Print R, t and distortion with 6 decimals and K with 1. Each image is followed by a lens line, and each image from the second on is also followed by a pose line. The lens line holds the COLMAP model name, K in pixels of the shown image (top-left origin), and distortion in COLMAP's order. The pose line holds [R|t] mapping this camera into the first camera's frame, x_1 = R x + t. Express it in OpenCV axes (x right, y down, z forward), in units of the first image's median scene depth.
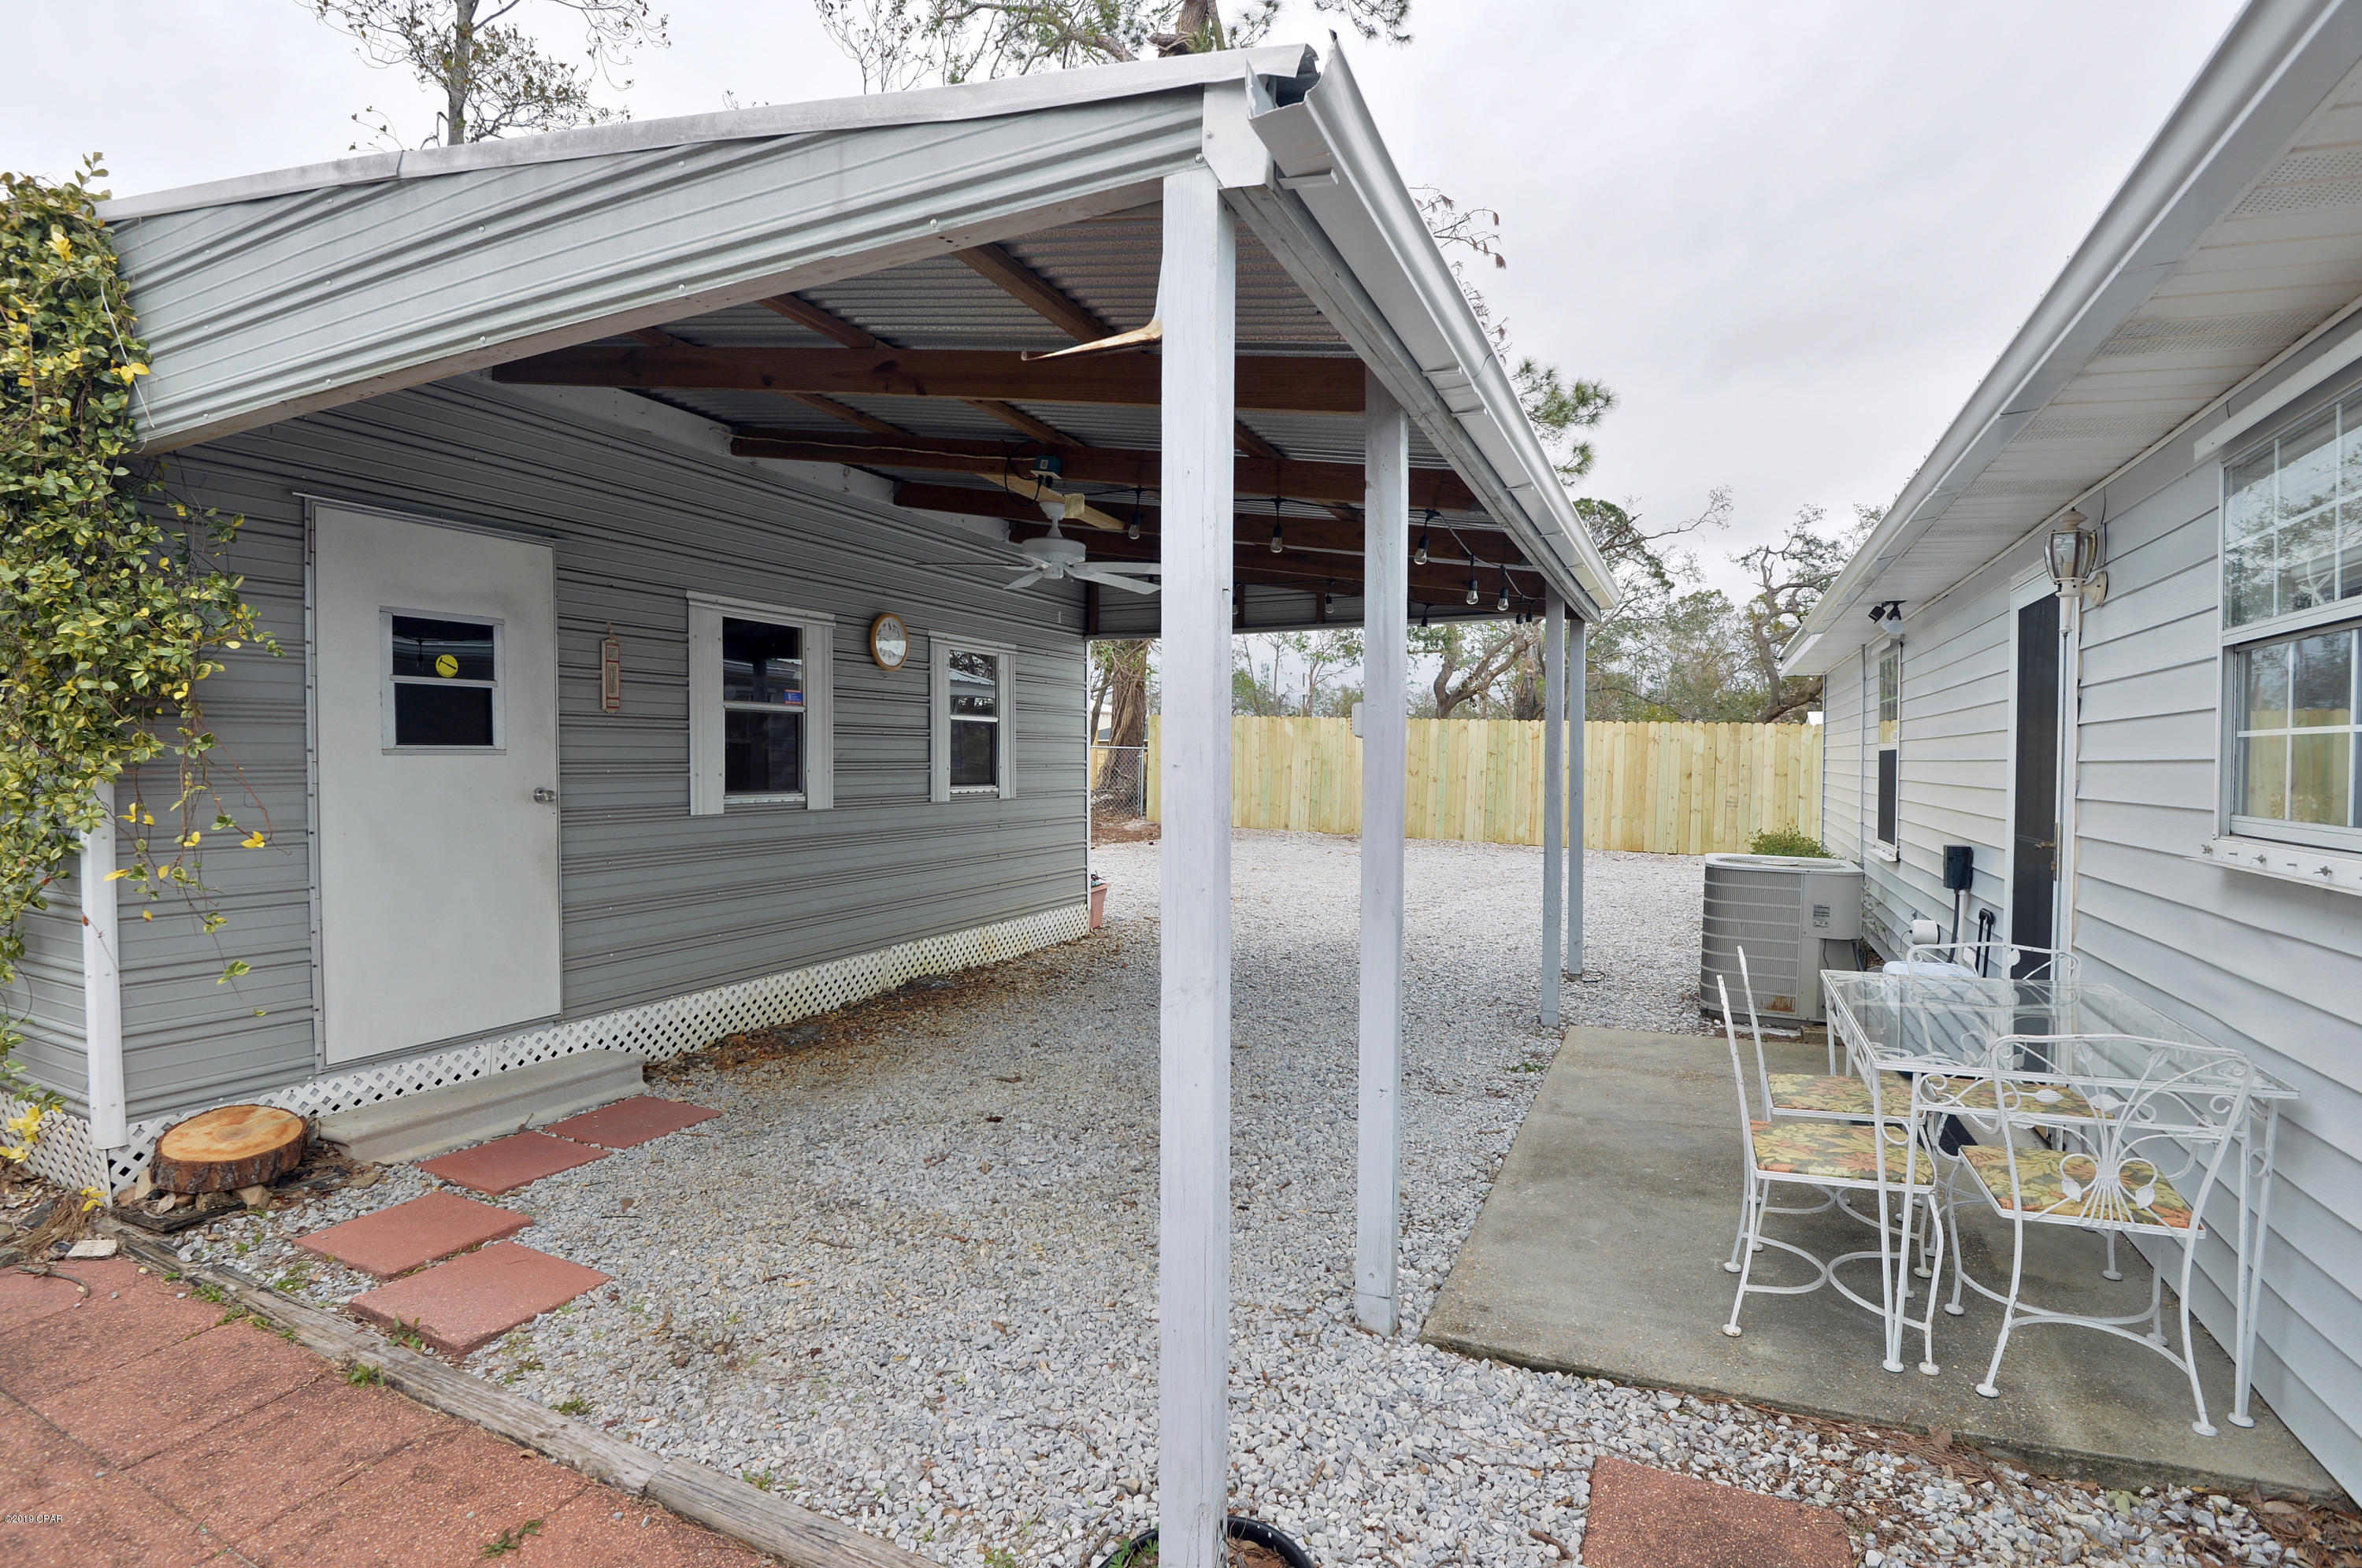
lens RADIAL K [[1147.1, 0, 1181.0], [0, 1147.1, 784.0], [0, 0, 1]] dist [-0.019689, -0.015161]
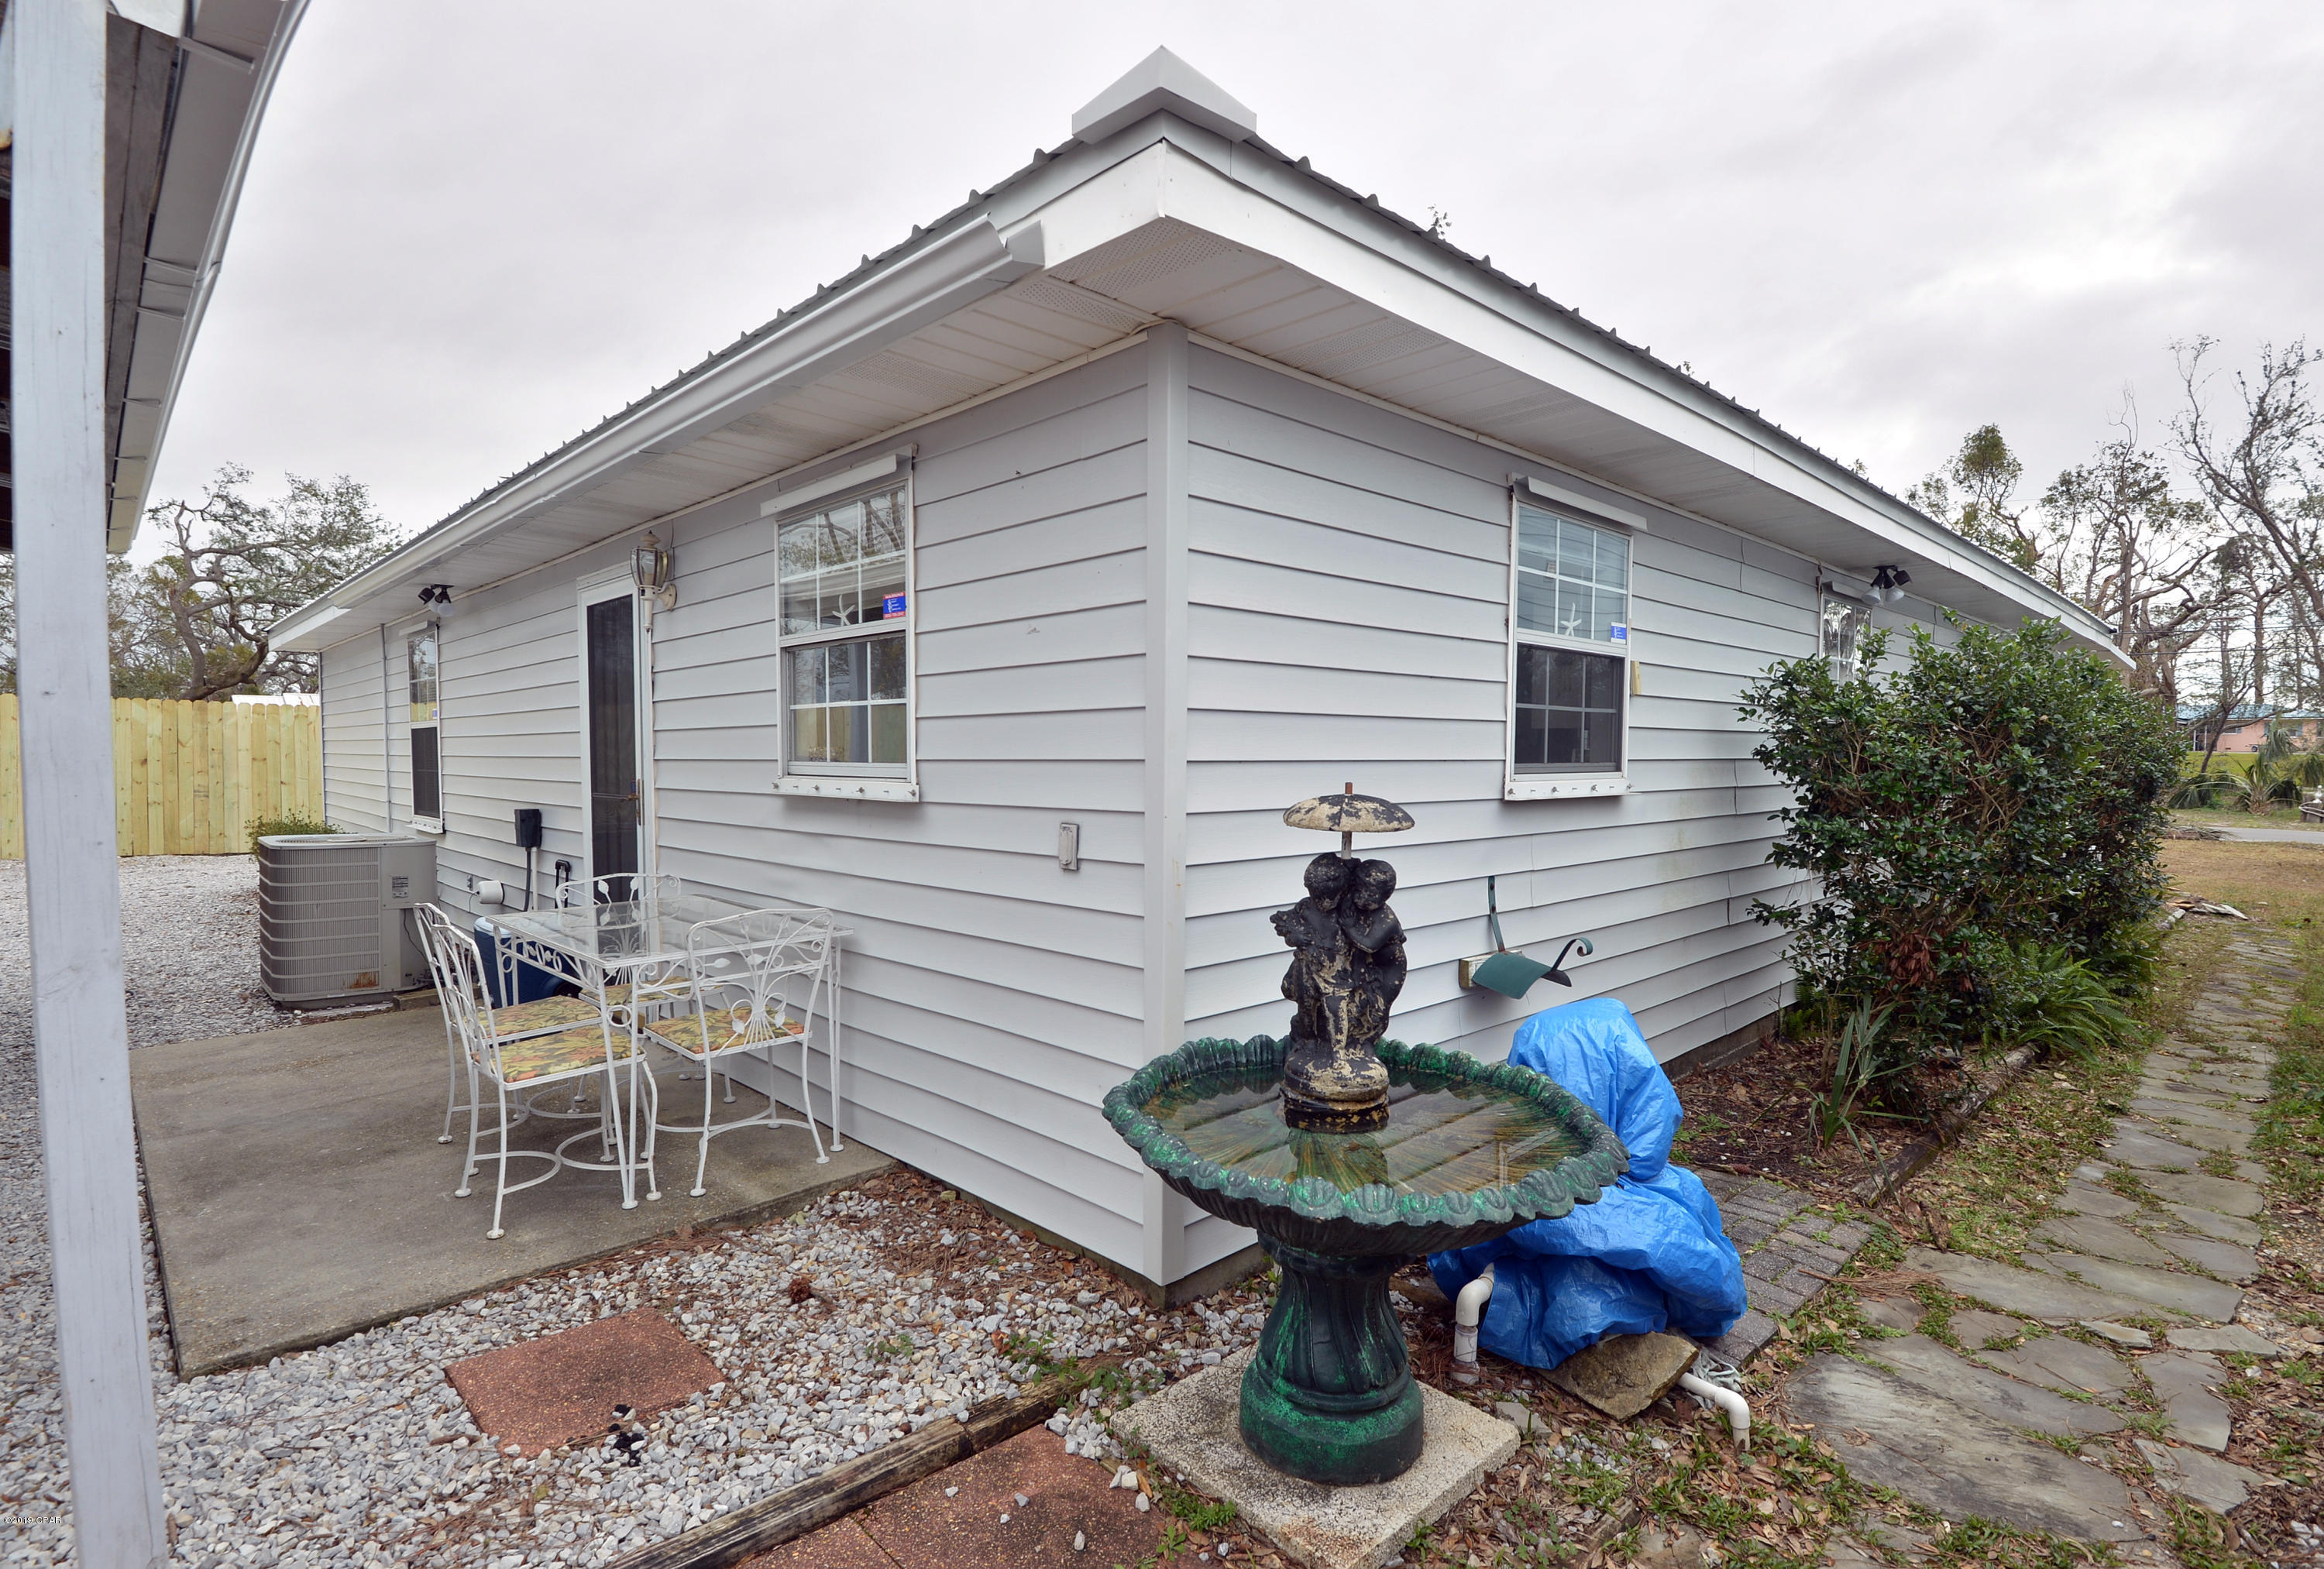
lens RADIAL K [[1151.7, 0, 1163.1], [0, 1151.7, 810.5], [0, 0, 1]] dist [-0.002087, -0.023667]
pose [[0.353357, -0.053591, 0.933952, -0.314920], [0.025261, 0.998540, 0.047740, 0.032296], [-0.935147, 0.006724, 0.354195, -0.010620]]
